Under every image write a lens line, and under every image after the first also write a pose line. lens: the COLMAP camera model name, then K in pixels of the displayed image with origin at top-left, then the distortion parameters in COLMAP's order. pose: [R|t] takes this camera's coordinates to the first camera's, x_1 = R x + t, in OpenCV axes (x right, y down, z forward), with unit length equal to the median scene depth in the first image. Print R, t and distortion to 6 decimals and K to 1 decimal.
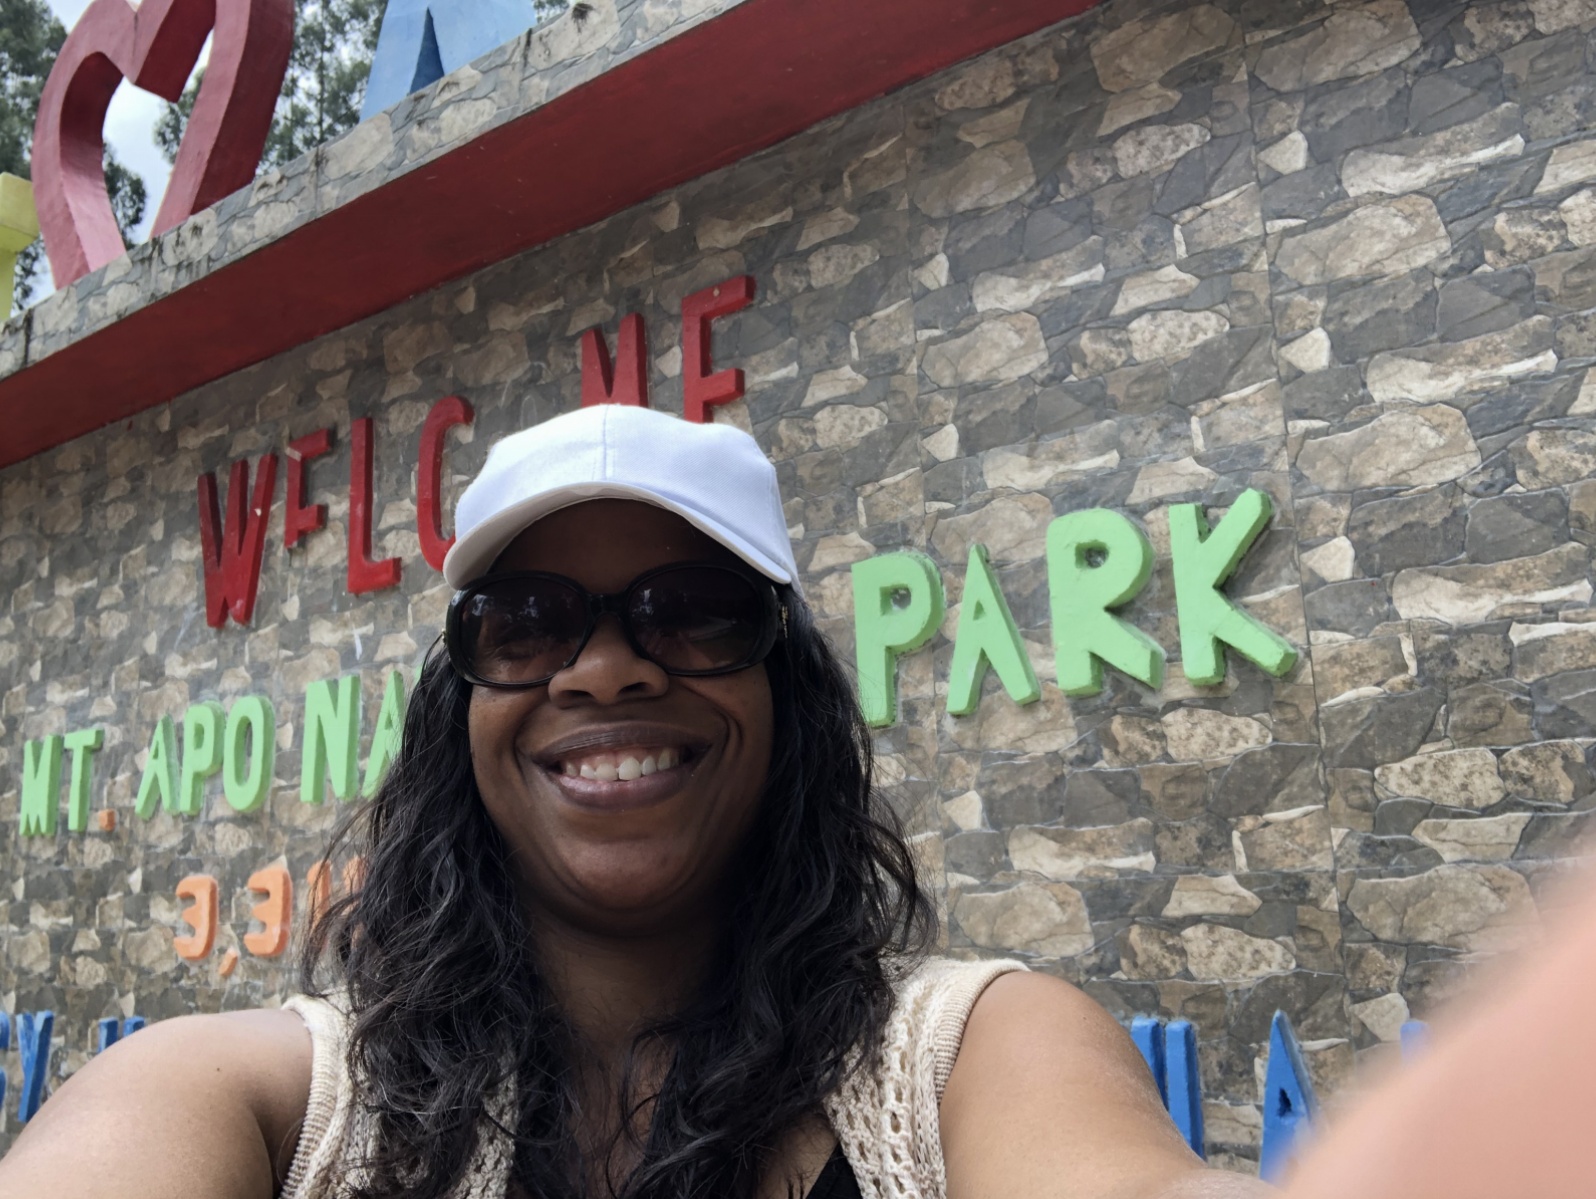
lens RADIAL K [[1508.7, 0, 793.7], [0, 1508.7, 608.4], [0, 0, 1]] dist [0.084601, -0.235891]
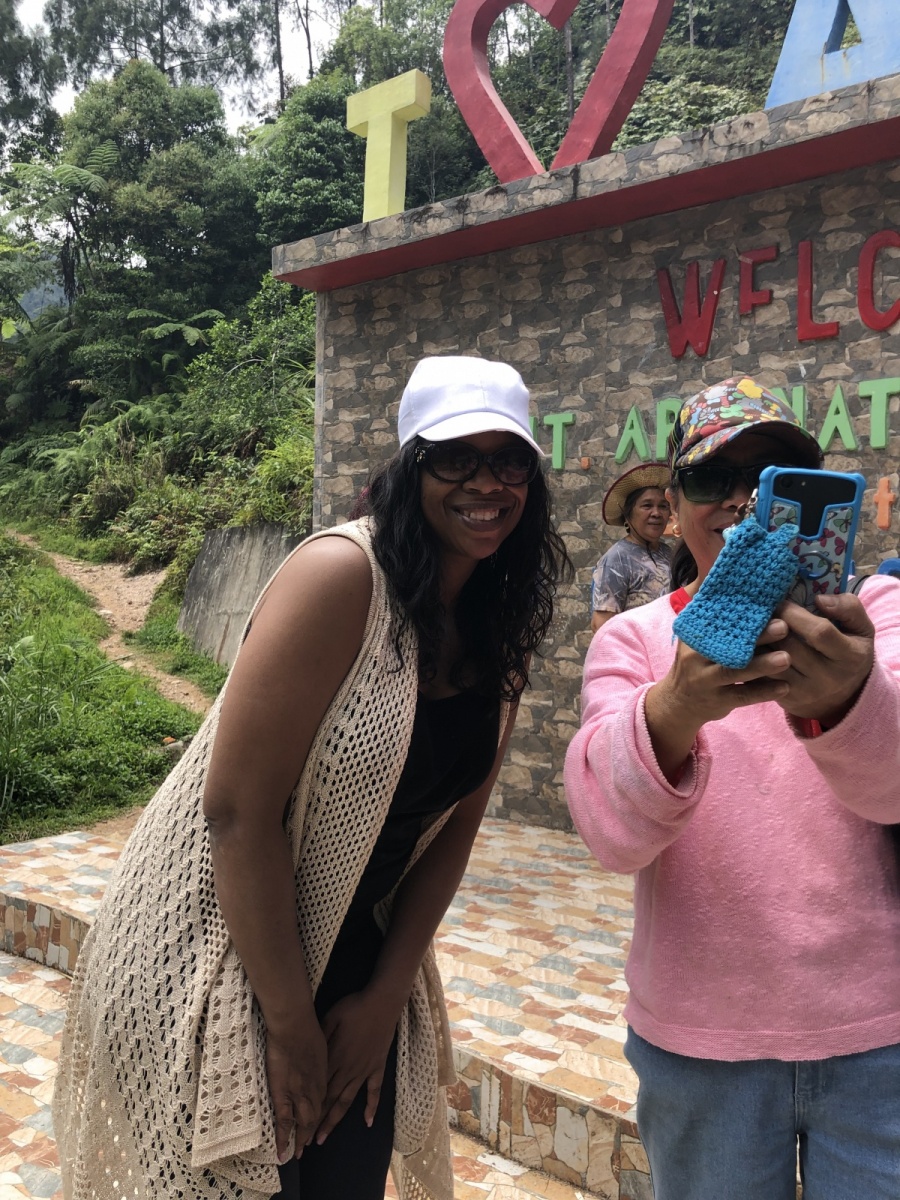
lens RADIAL K [[1000.6, 0, 429.8], [0, 1000.6, 600.3], [0, 0, 1]] dist [-0.009258, 0.015243]
pose [[0.998982, 0.044942, 0.003967, -0.737688], [-0.044753, 0.975958, 0.213315, 0.059401], [0.005715, -0.213275, 0.976975, -0.255241]]
